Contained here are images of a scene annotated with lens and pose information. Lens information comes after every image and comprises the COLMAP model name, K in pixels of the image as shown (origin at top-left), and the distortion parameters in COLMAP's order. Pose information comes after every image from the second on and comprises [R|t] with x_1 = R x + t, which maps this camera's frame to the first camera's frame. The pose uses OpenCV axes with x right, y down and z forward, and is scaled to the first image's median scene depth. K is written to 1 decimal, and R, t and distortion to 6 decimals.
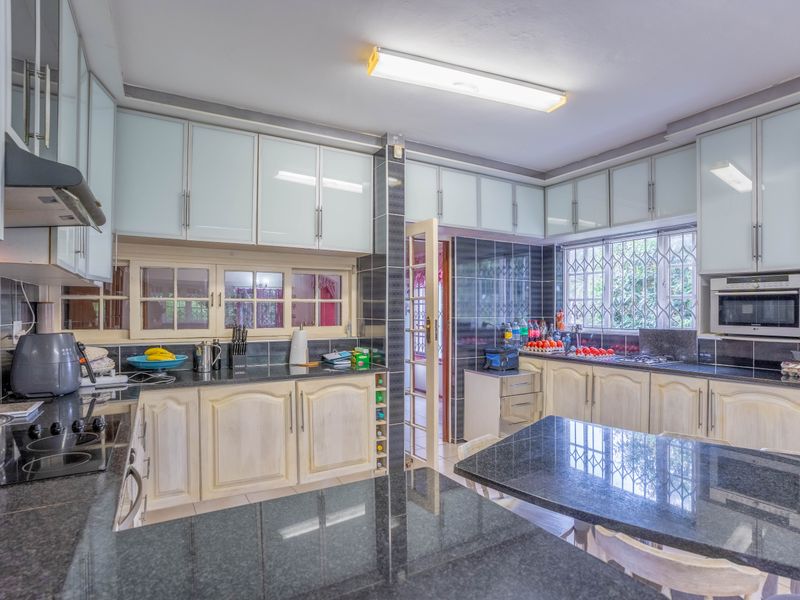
lens RADIAL K [[427.3, 0, 398.4], [0, 427.3, 314.5], [0, 0, 1]] dist [-0.084565, -0.000054]
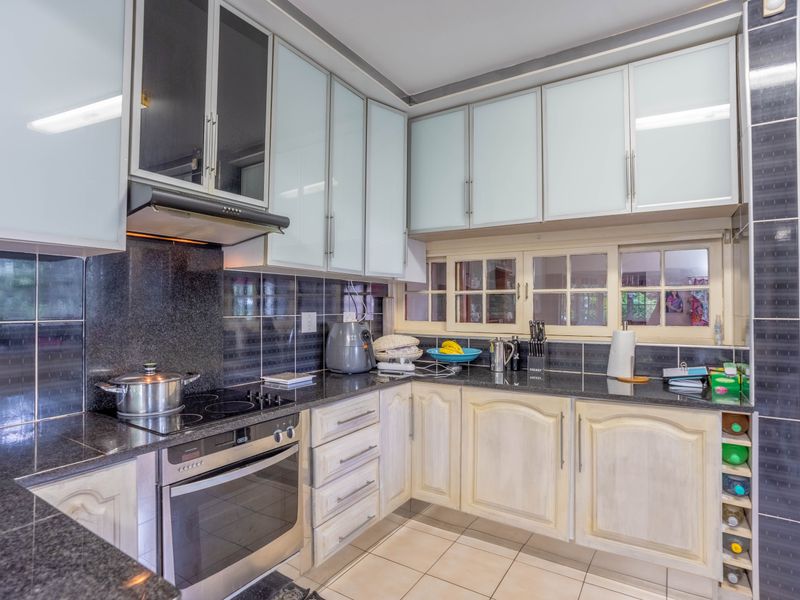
lens RADIAL K [[426.4, 0, 400.0], [0, 426.4, 300.0], [0, 0, 1]] dist [-0.085786, 0.040047]
pose [[0.463338, -0.014869, -0.886057, 0.250330], [-0.007839, 0.999751, -0.020876, 0.003823], [0.886147, 0.016618, 0.463106, 0.384323]]
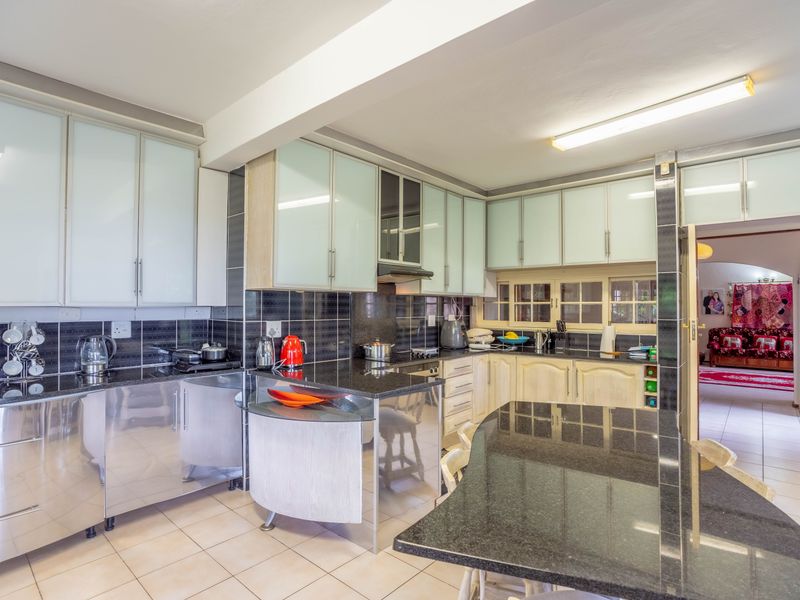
lens RADIAL K [[426.4, 0, 400.0], [0, 426.4, 300.0], [0, 0, 1]] dist [-0.085786, 0.040047]
pose [[0.320700, -0.015477, -0.947054, 0.871538], [-0.008637, 0.999777, -0.019263, -0.013175], [0.947141, 0.014357, 0.320495, -0.006075]]
